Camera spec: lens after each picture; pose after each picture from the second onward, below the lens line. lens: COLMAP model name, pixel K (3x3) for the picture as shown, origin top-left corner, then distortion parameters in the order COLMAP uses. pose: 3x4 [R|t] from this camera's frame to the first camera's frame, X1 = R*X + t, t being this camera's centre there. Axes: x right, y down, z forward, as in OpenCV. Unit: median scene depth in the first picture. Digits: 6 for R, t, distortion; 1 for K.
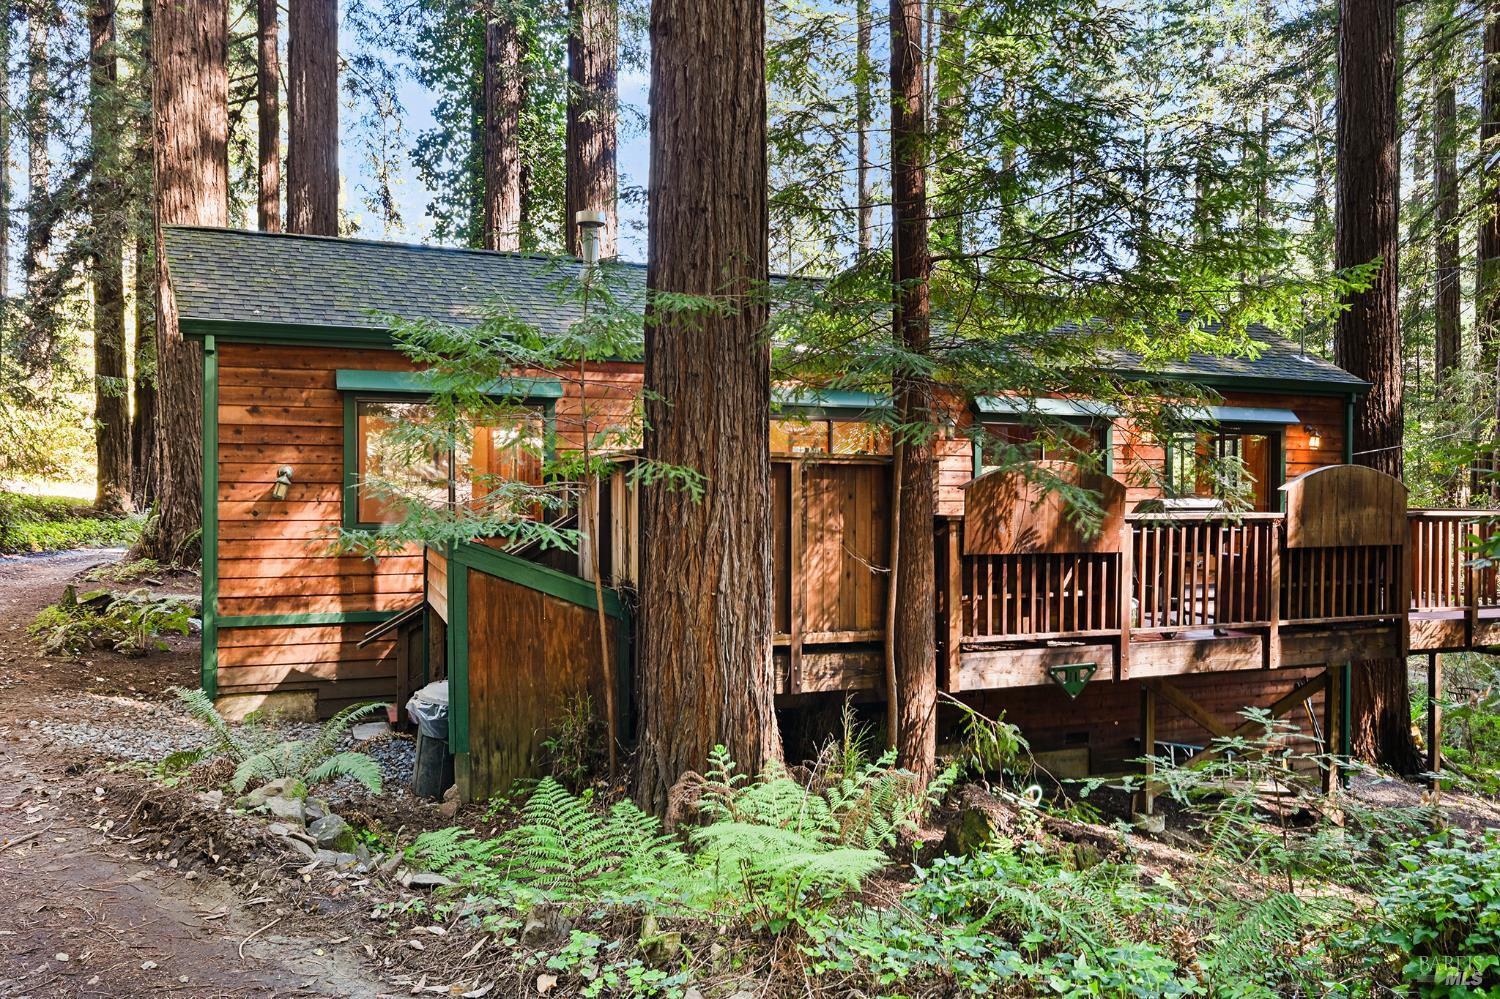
lens RADIAL K [[1148.5, 0, 764.8], [0, 1148.5, 499.0], [0, 0, 1]] dist [-0.004914, -0.001361]
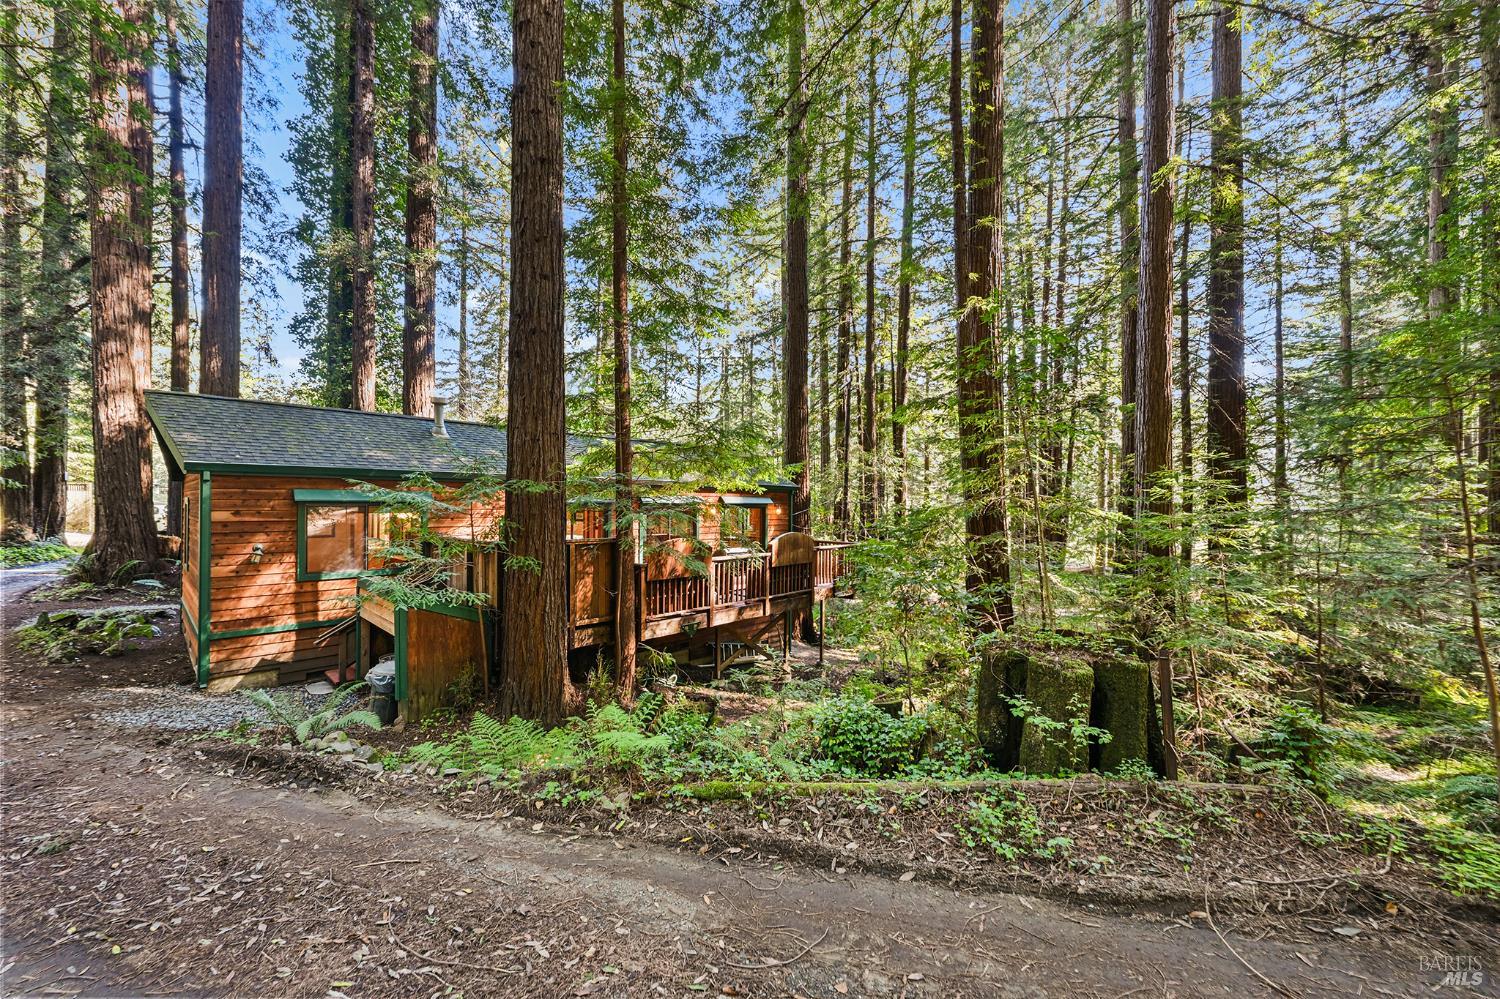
lens RADIAL K [[600.4, 0, 762.1], [0, 600.4, 501.4], [0, 0, 1]] dist [-0.002147, -0.000073]
pose [[0.906954, -0.003685, 0.421213, -0.106807], [0.002589, 0.999992, 0.003174, -0.097790], [-0.421221, -0.001788, 0.906956, -0.163796]]
